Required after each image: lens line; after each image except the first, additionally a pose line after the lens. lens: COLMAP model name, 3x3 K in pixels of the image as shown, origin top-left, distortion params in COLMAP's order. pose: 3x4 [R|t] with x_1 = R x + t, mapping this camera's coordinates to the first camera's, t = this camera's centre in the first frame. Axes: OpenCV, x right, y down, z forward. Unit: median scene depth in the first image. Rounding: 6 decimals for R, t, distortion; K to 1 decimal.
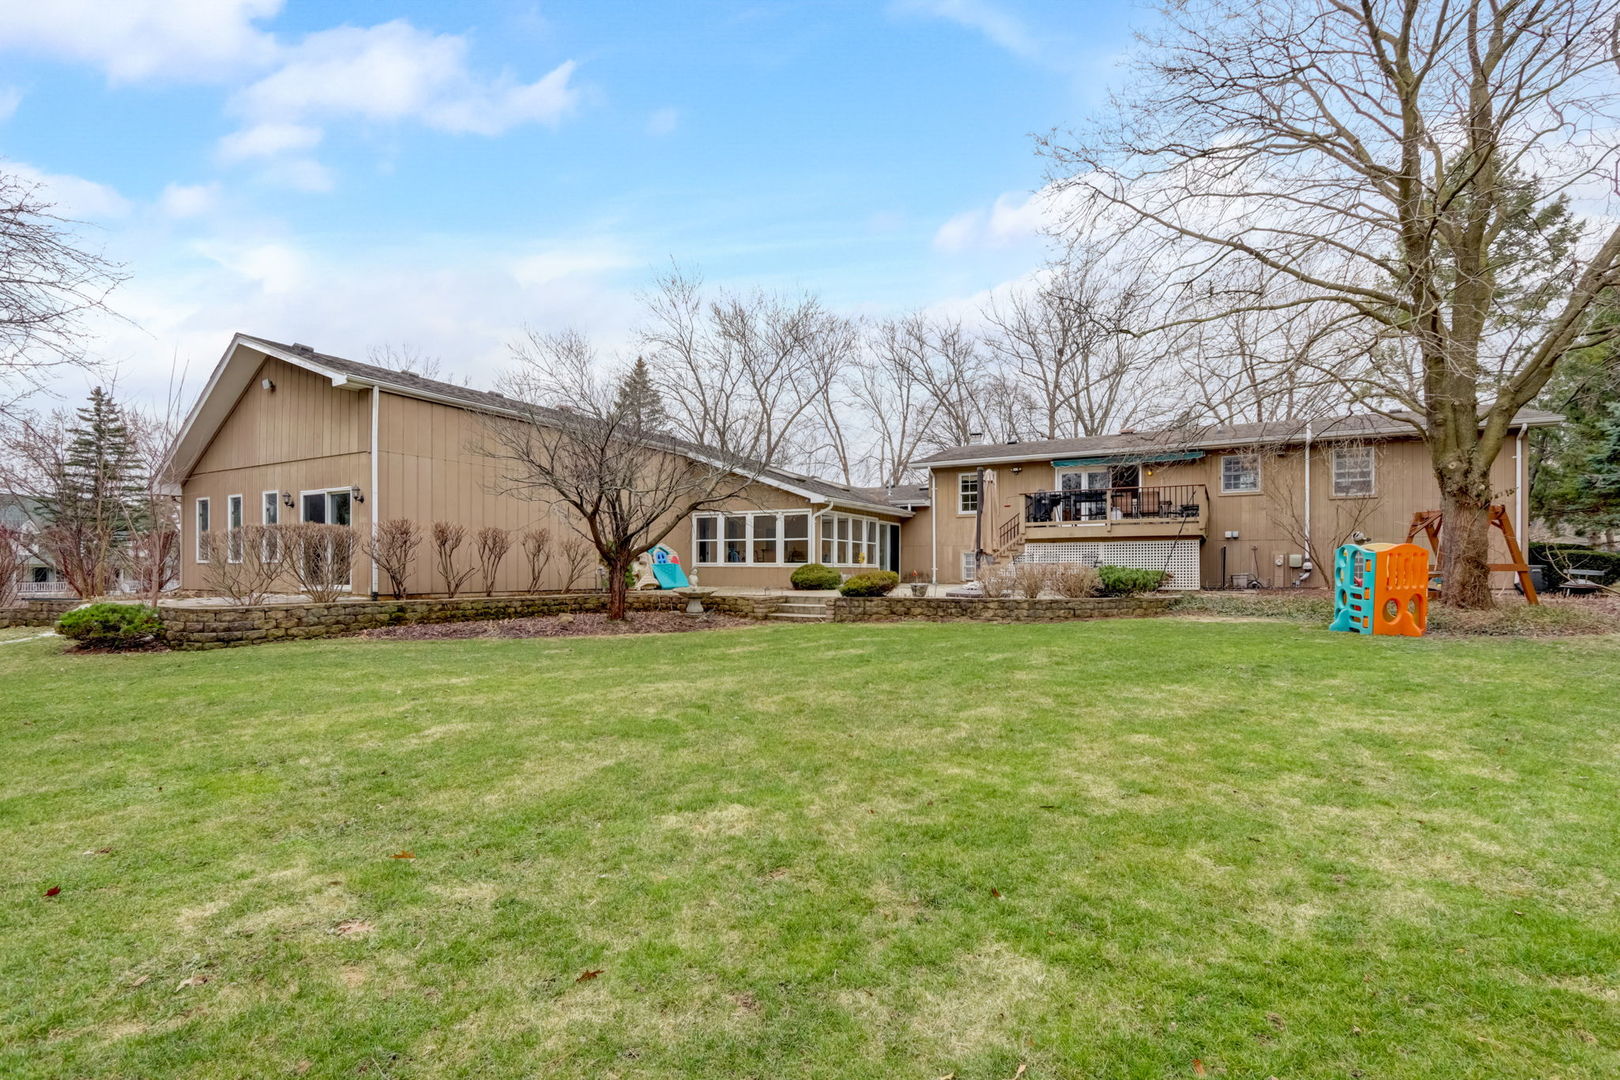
lens RADIAL K [[777.2, 0, 810.6], [0, 777.2, 546.7], [0, 0, 1]] dist [-0.016477, 0.000091]
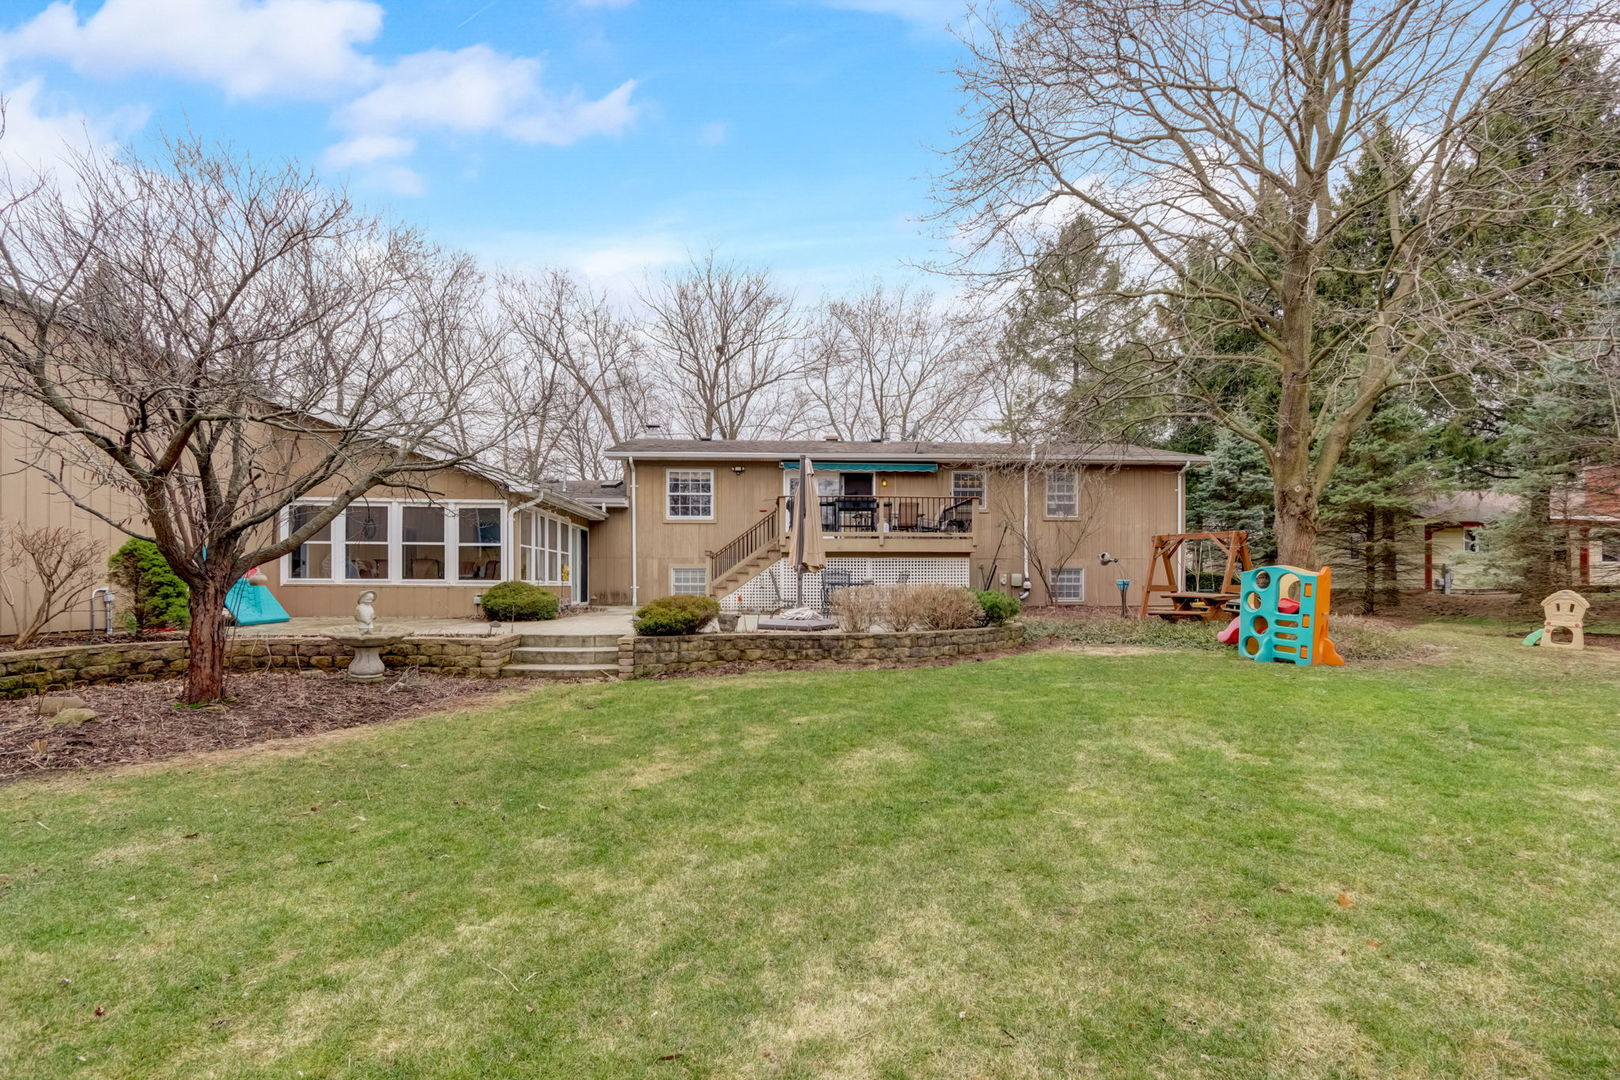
lens RADIAL K [[777.2, 0, 810.6], [0, 777.2, 546.7], [0, 0, 1]] dist [-0.016477, 0.000091]
pose [[0.839425, 0.026525, 0.542827, -0.150693], [-0.017680, 0.999612, -0.021505, 0.001693], [-0.543187, 0.008455, 0.839569, 0.306859]]
